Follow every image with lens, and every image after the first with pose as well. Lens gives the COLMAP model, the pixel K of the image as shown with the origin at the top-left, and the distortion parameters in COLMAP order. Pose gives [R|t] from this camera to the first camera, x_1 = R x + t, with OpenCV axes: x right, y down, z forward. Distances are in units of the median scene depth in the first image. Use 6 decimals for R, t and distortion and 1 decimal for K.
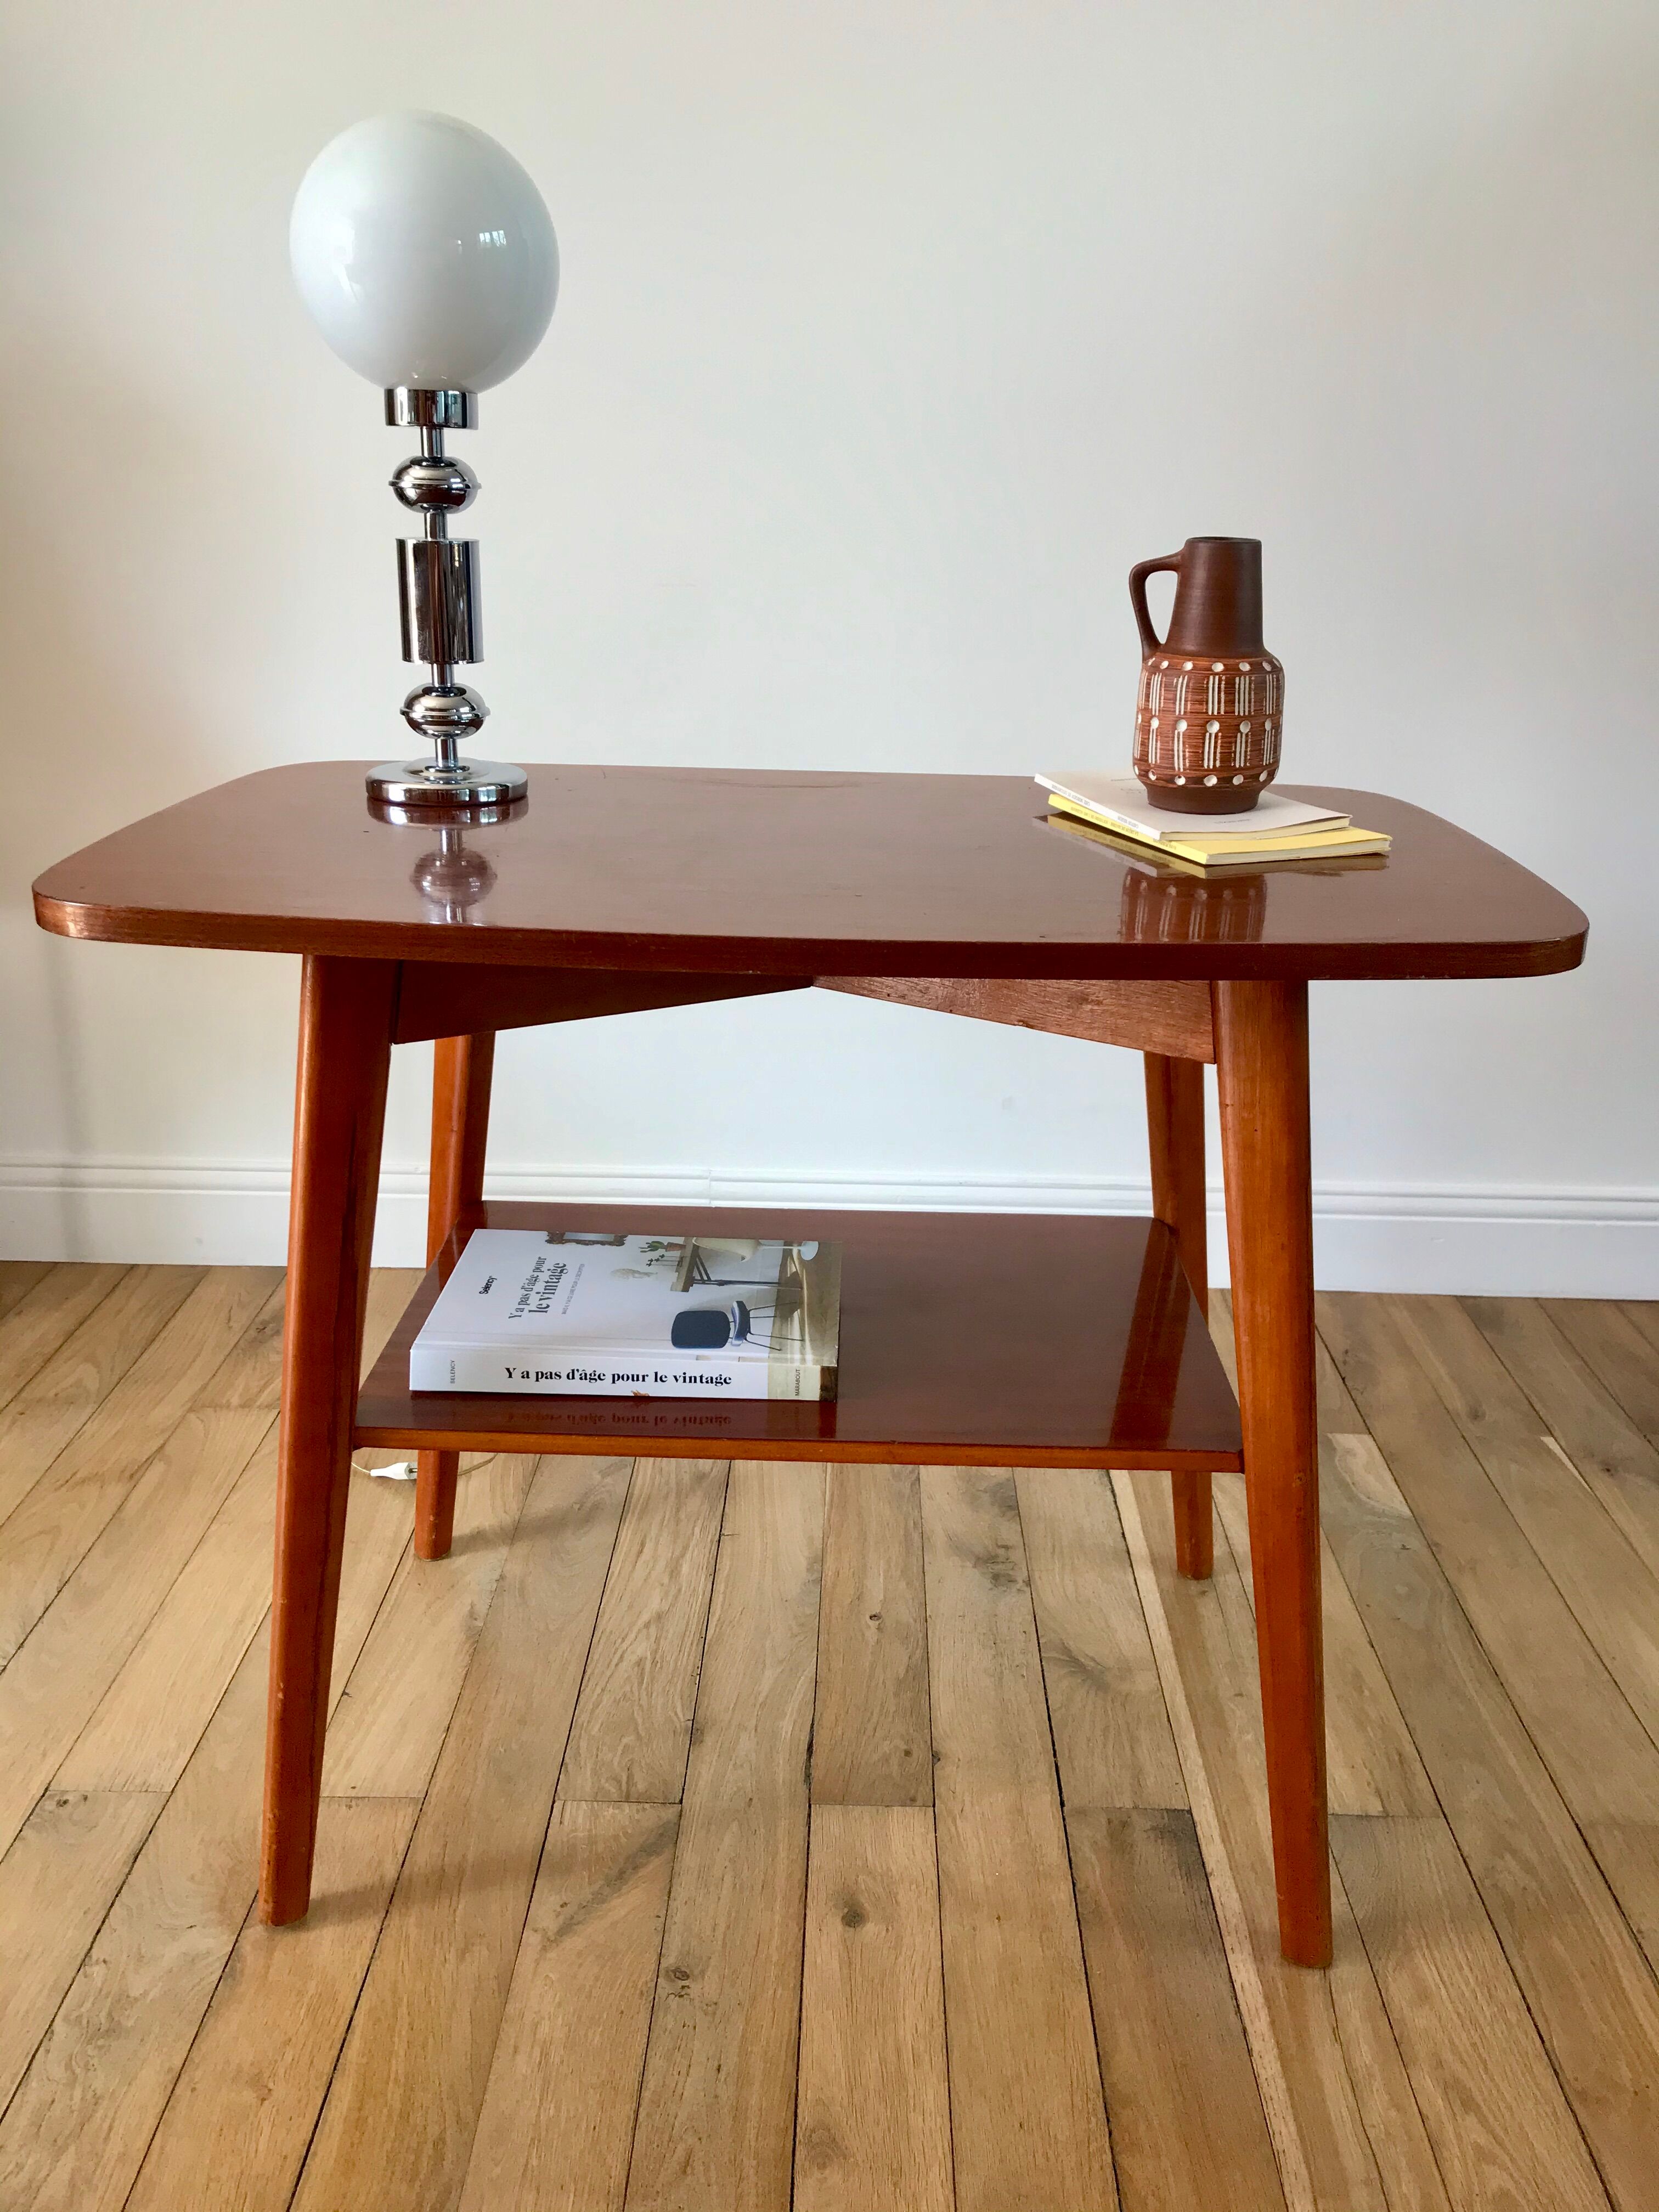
lens RADIAL K [[1773.6, 0, 832.4], [0, 1773.6, 1090.1], [0, 0, 1]] dist [0.020530, -0.008710]
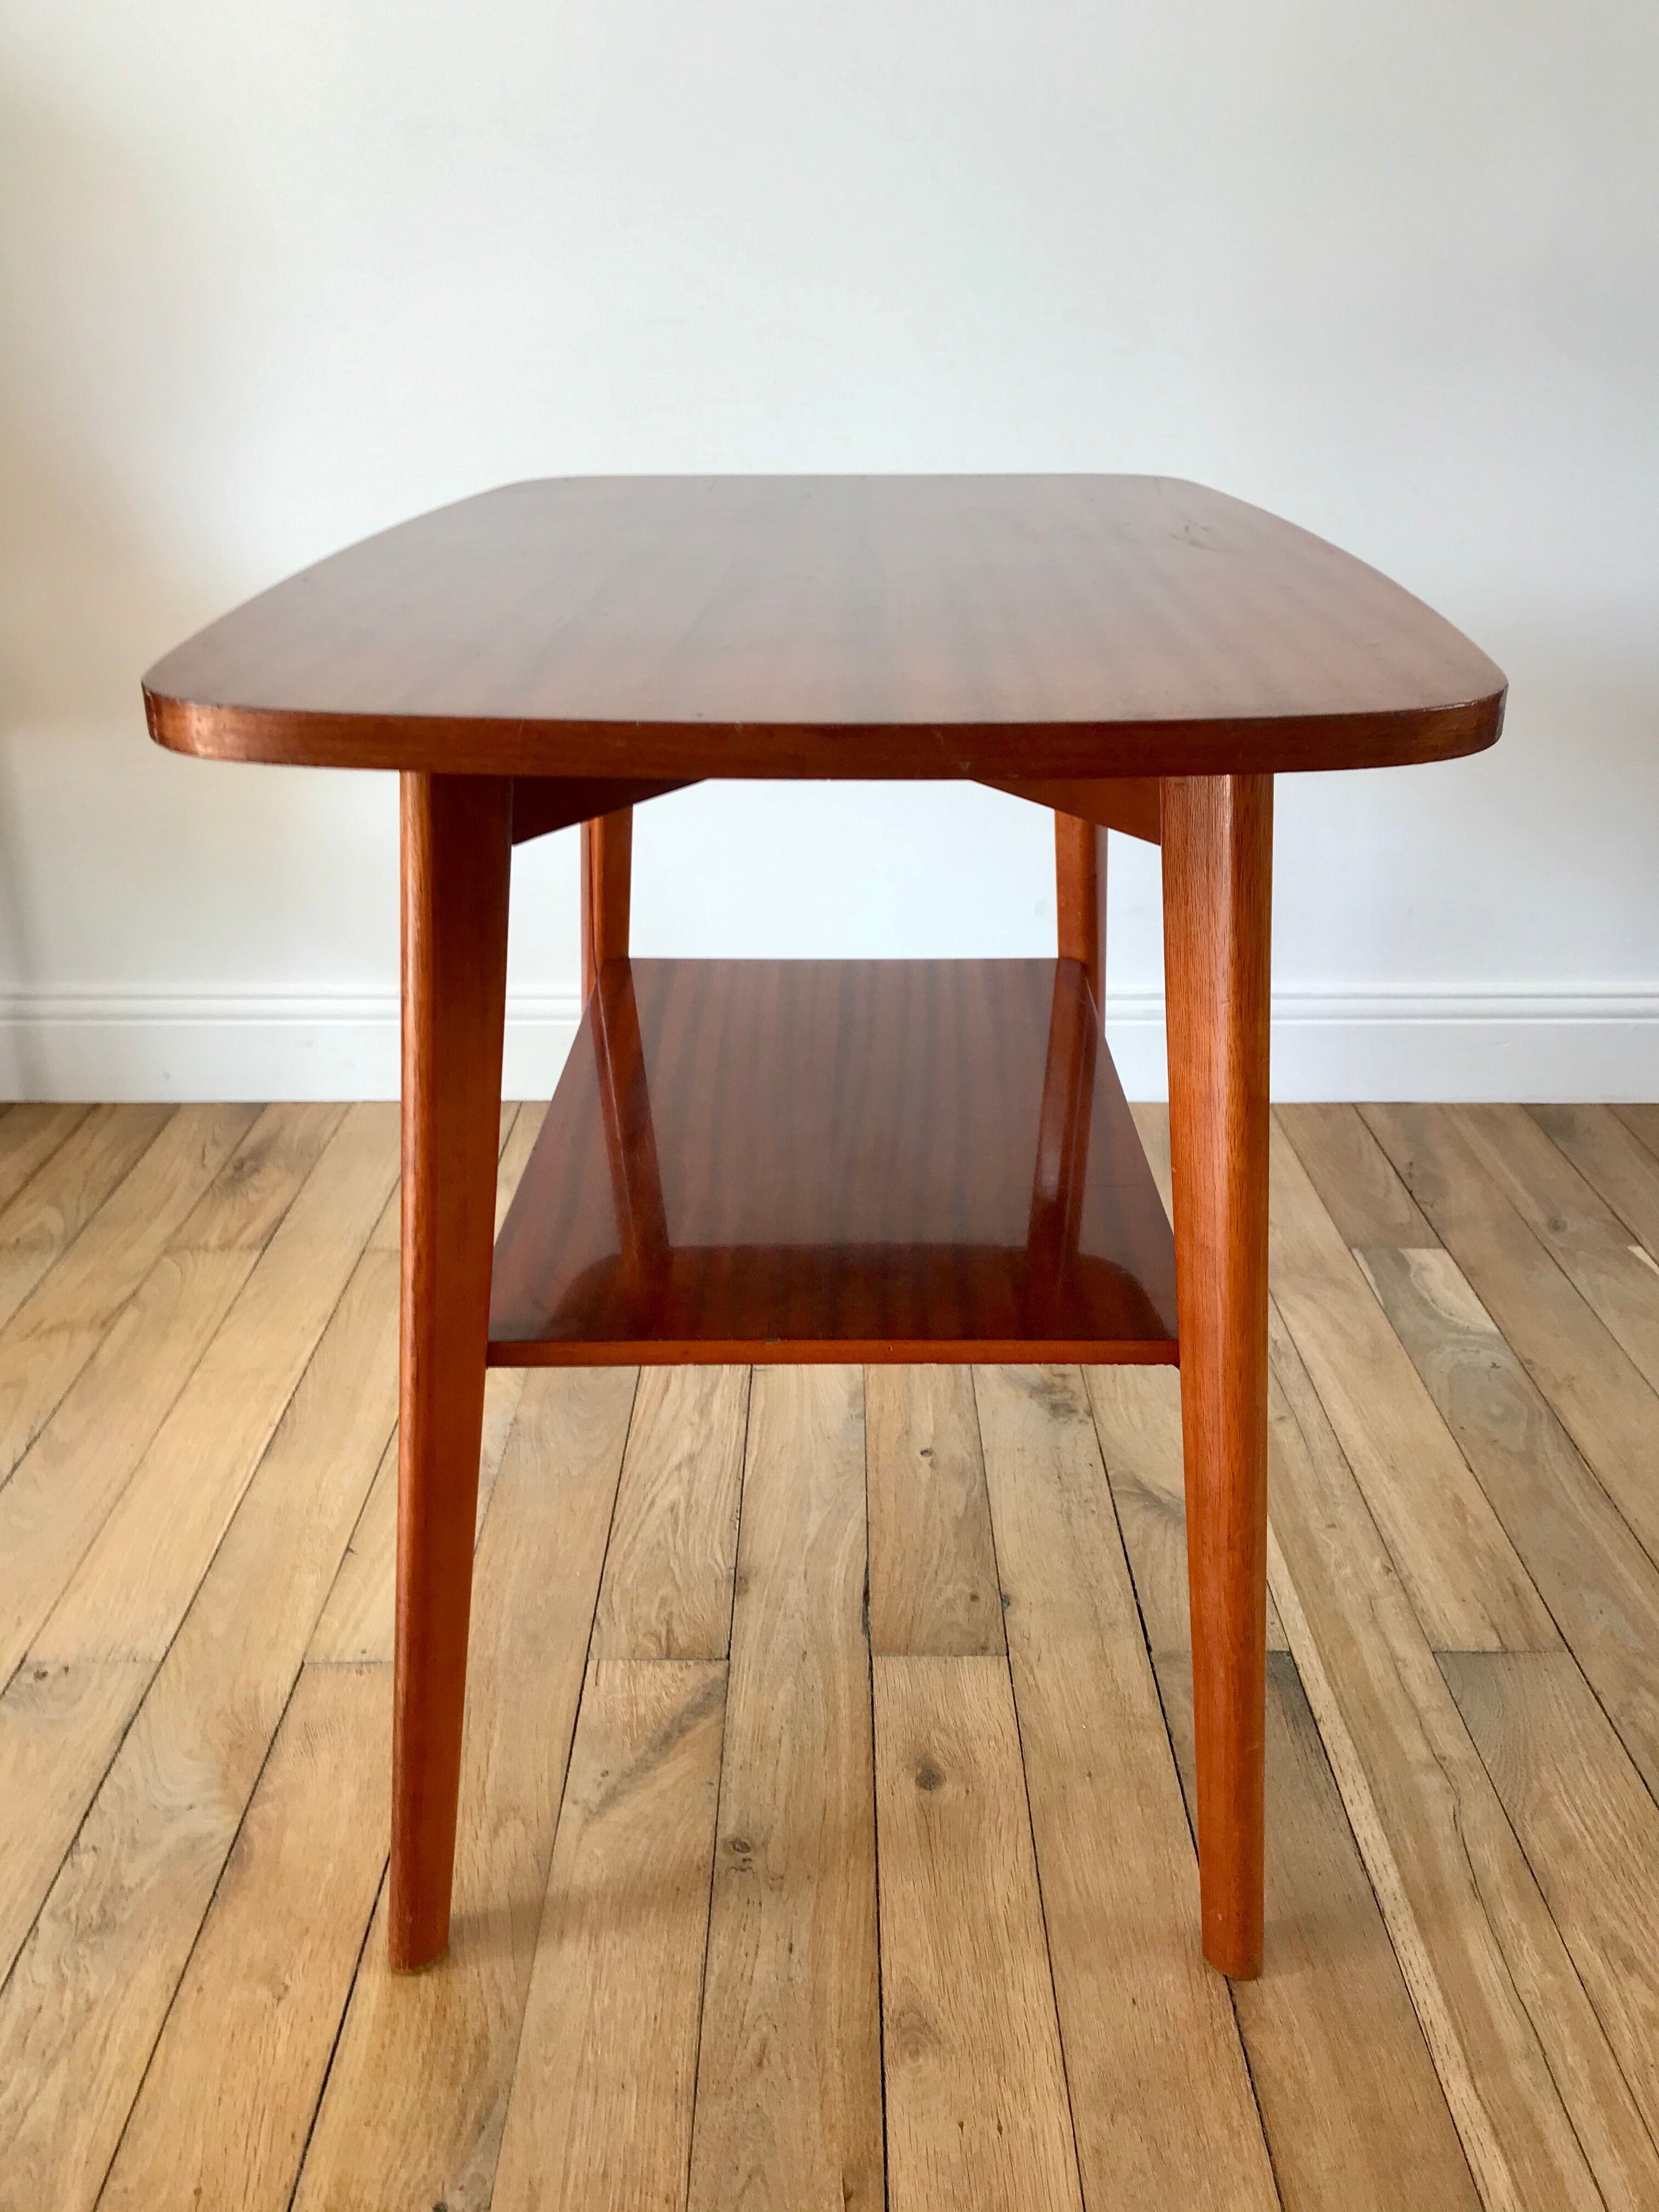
lens RADIAL K [[1773.6, 0, 829.3], [0, 1773.6, 1090.5], [0, 0, 1]] dist [0.020530, -0.008710]
pose [[0.999674, -0.022799, 0.011467, -0.036486], [0.021798, 0.996481, 0.080931, 0.040200], [-0.013272, -0.080655, 0.996654, 0.118994]]
